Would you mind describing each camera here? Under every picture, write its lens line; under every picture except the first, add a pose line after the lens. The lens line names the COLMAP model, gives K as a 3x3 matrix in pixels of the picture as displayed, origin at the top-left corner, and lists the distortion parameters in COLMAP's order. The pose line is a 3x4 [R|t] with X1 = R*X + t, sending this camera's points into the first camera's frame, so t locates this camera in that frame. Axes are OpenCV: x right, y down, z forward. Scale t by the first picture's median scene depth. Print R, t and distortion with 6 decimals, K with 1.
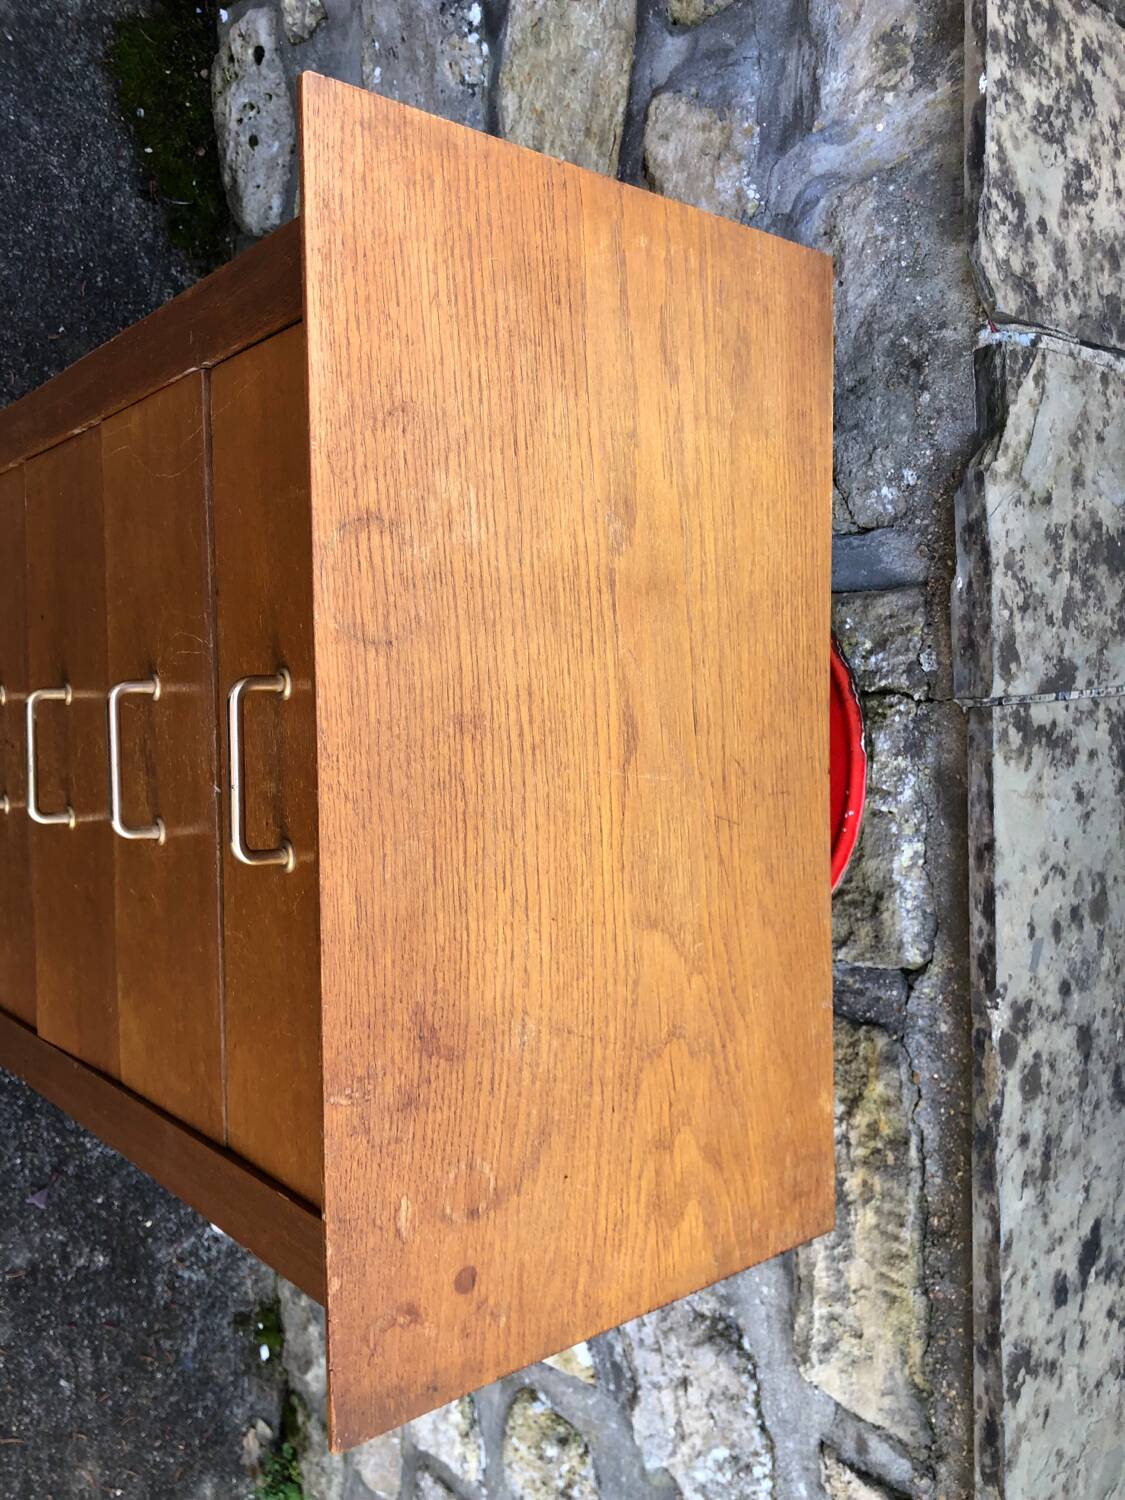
lens RADIAL K [[1236.8, 0, 571.5], [0, 1236.8, 760.1], [0, 0, 1]] dist [0.028352, -0.007933]
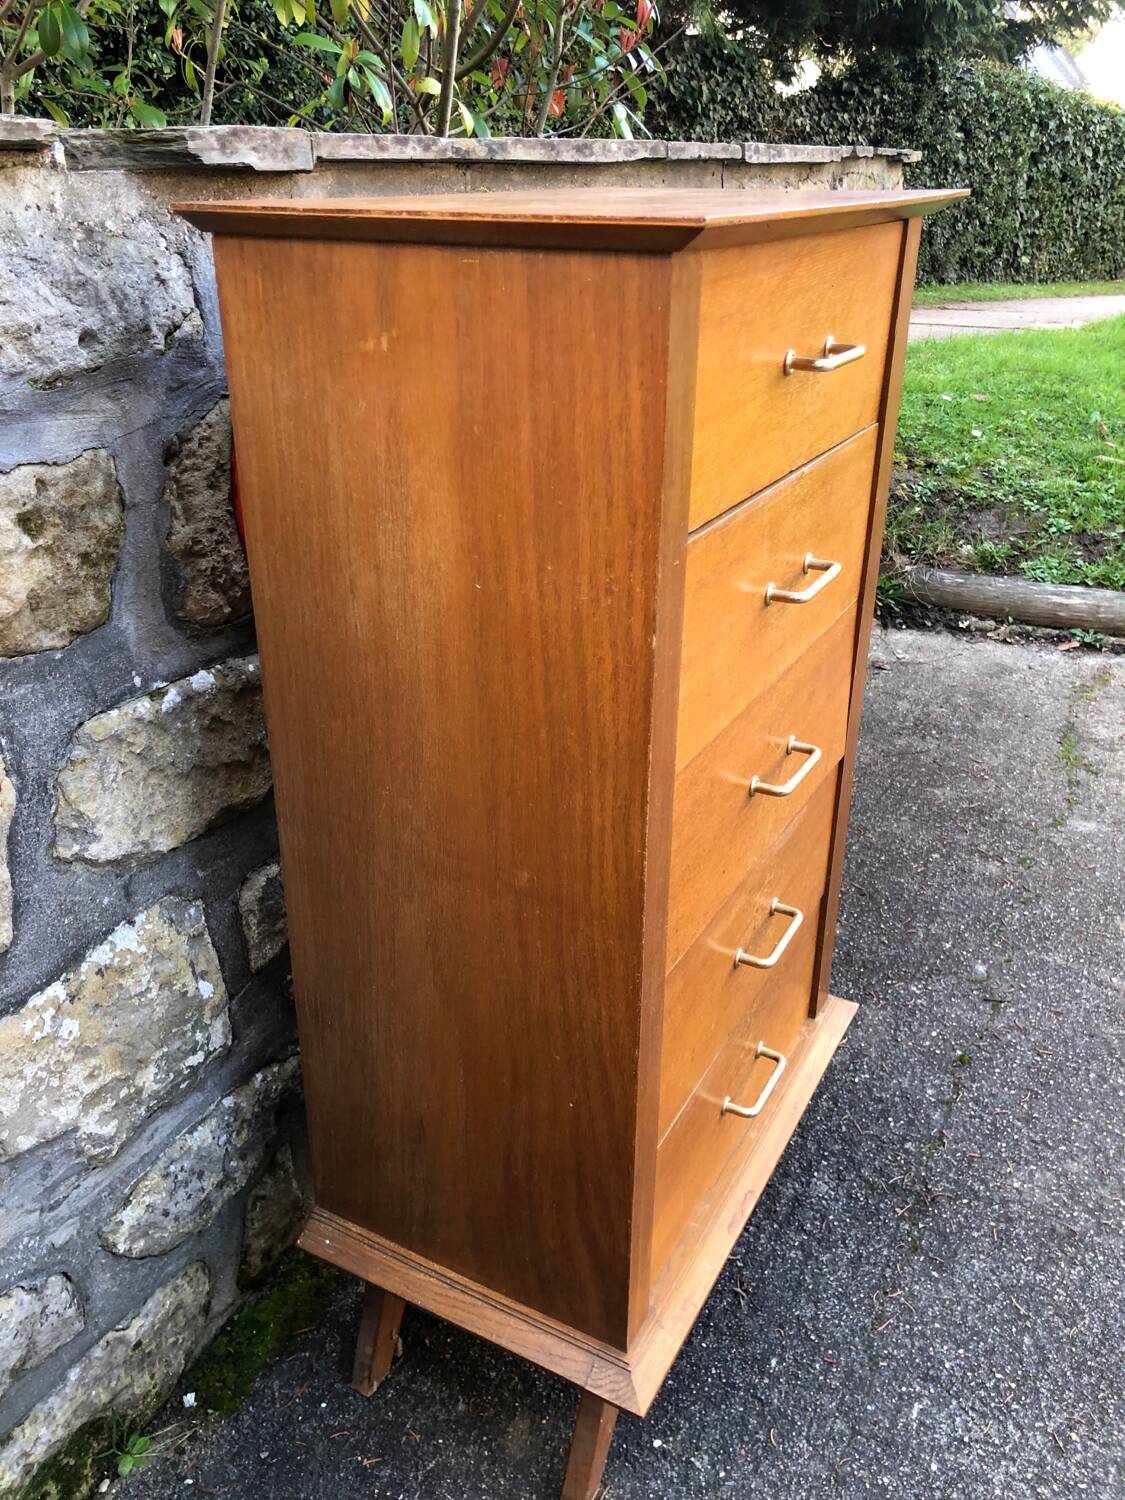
lens RADIAL K [[1236.8, 0, 563.4], [0, 1236.8, 743.9], [0, 0, 1]] dist [0.028352, -0.007933]
pose [[-0.665285, -0.743777, 0.064736, -0.335403], [0.511129, -0.390549, 0.765649, -1.008134], [-0.544190, 0.542463, 0.639993, 0.349602]]
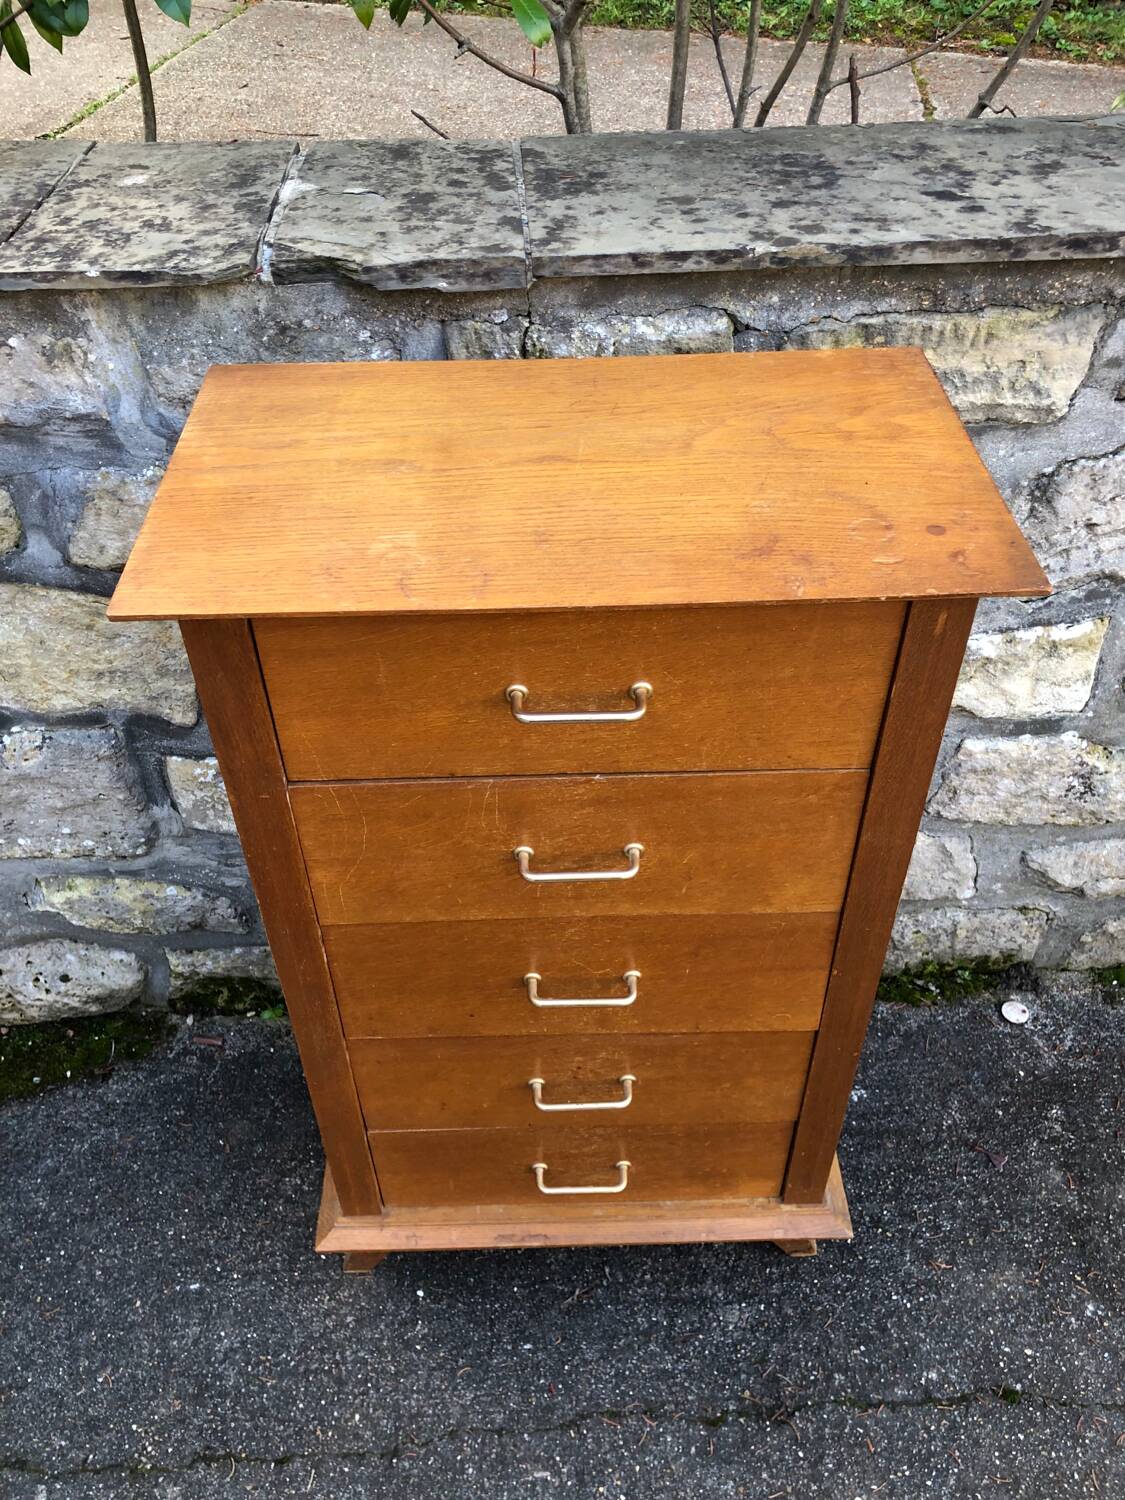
lens RADIAL K [[1236.8, 0, 551.5], [0, 1236.8, 746.9], [0, 0, 1]] dist [0.028352, -0.007933]
pose [[-0.013366, -0.991010, 0.133121, -0.343281], [0.998552, -0.020167, -0.049877, 0.032580], [0.052113, 0.132261, 0.989844, -0.259711]]
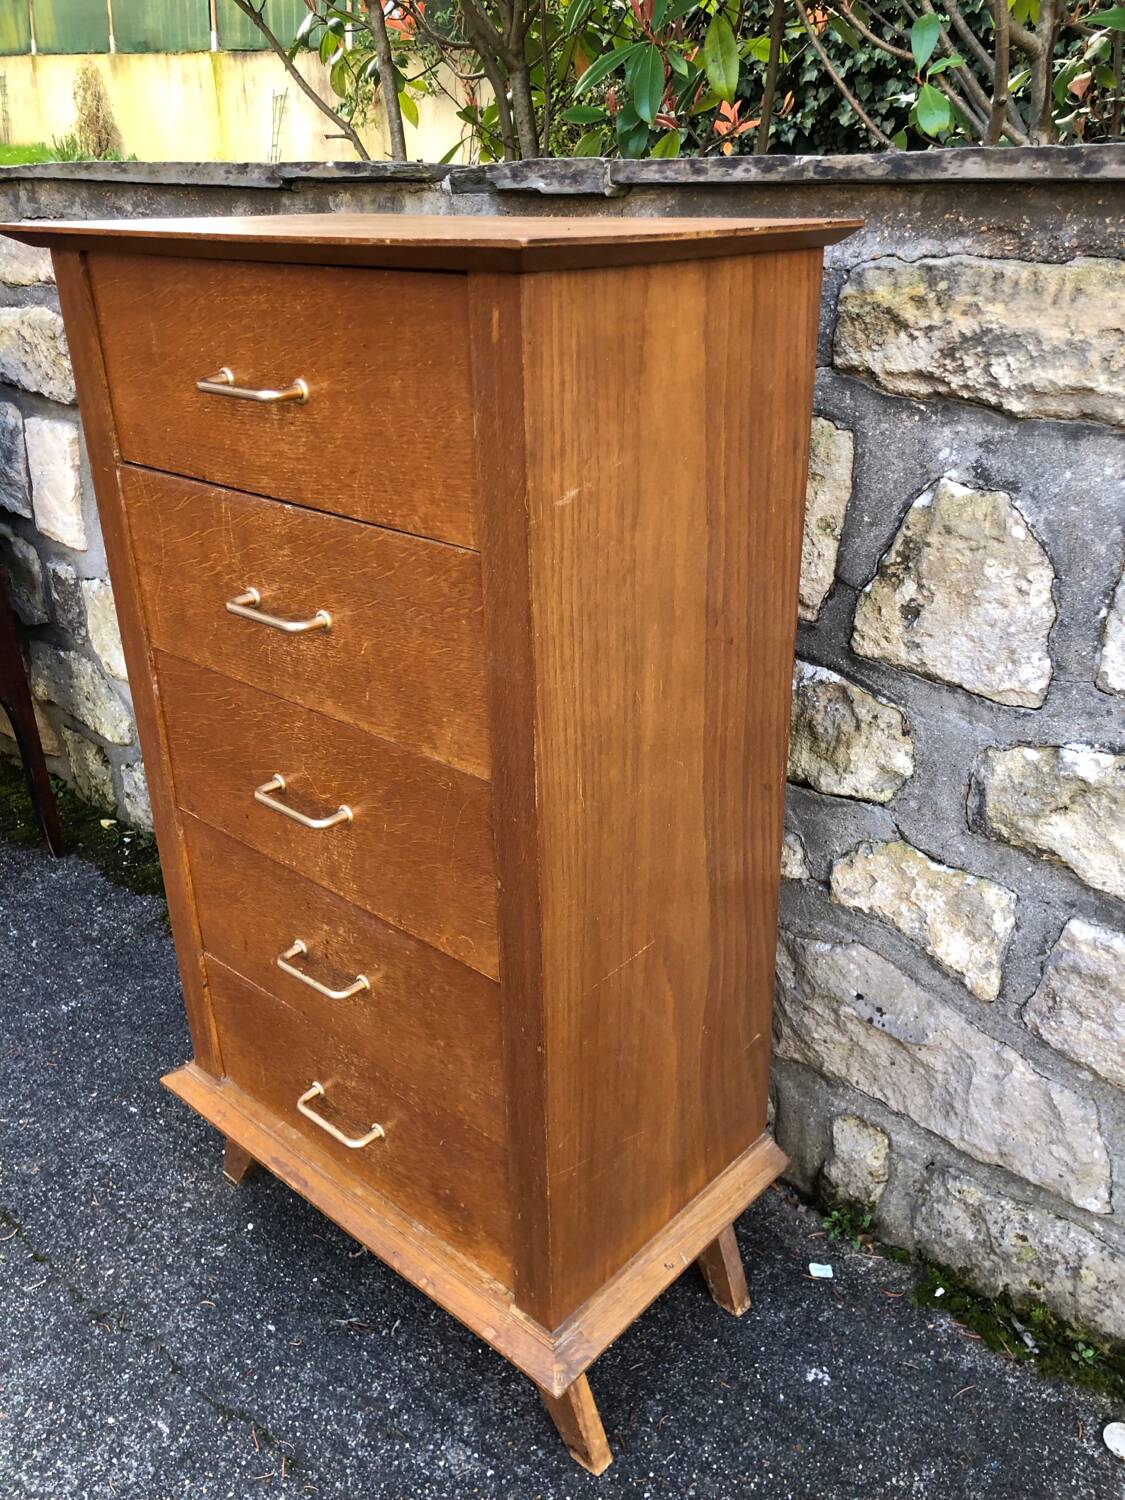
lens RADIAL K [[1236.8, 0, 562.7], [0, 1236.8, 753.6], [0, 0, 1]] dist [0.028352, -0.007933]
pose [[0.512261, -0.825644, 0.236433, -0.528582], [0.716225, 0.258777, -0.648117, 0.915261], [0.473931, 0.501344, 0.723909, 0.253399]]
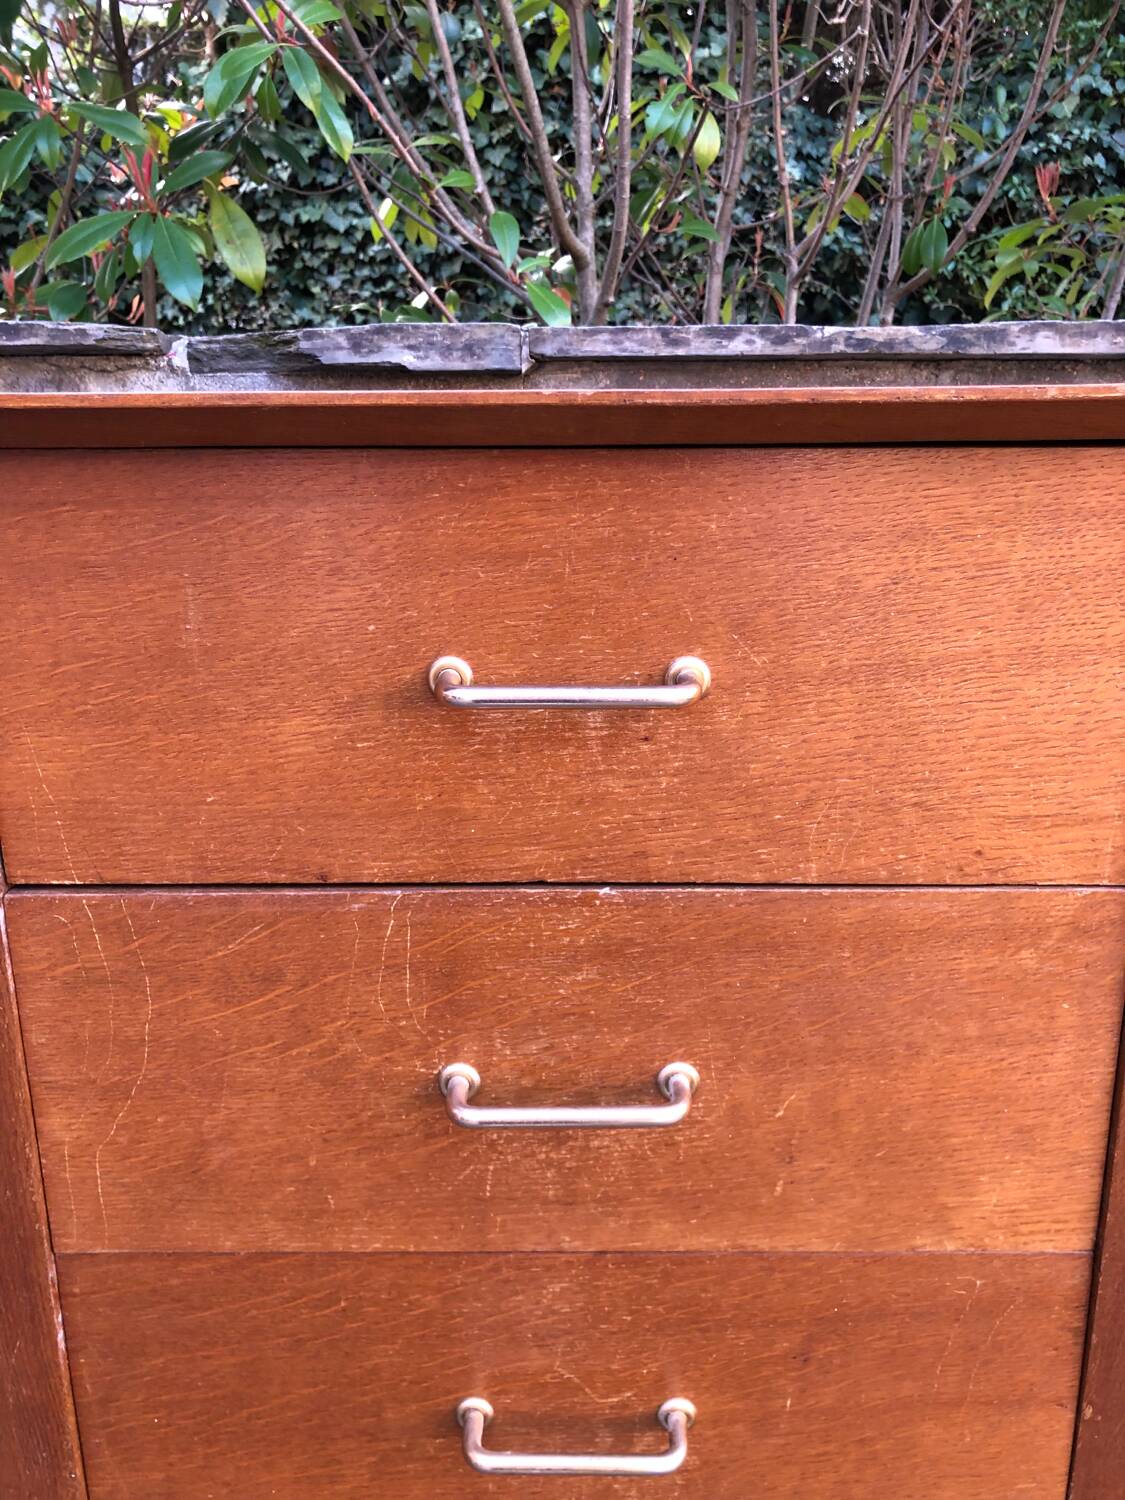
lens RADIAL K [[1236.8, 0, 561.8], [0, 1236.8, 755.0], [0, 0, 1]] dist [0.028352, -0.007933]
pose [[0.013955, -0.827812, 0.560833, -0.485415], [0.998188, -0.021305, -0.056283, 0.031810], [0.058540, 0.560601, 0.826014, 0.308770]]
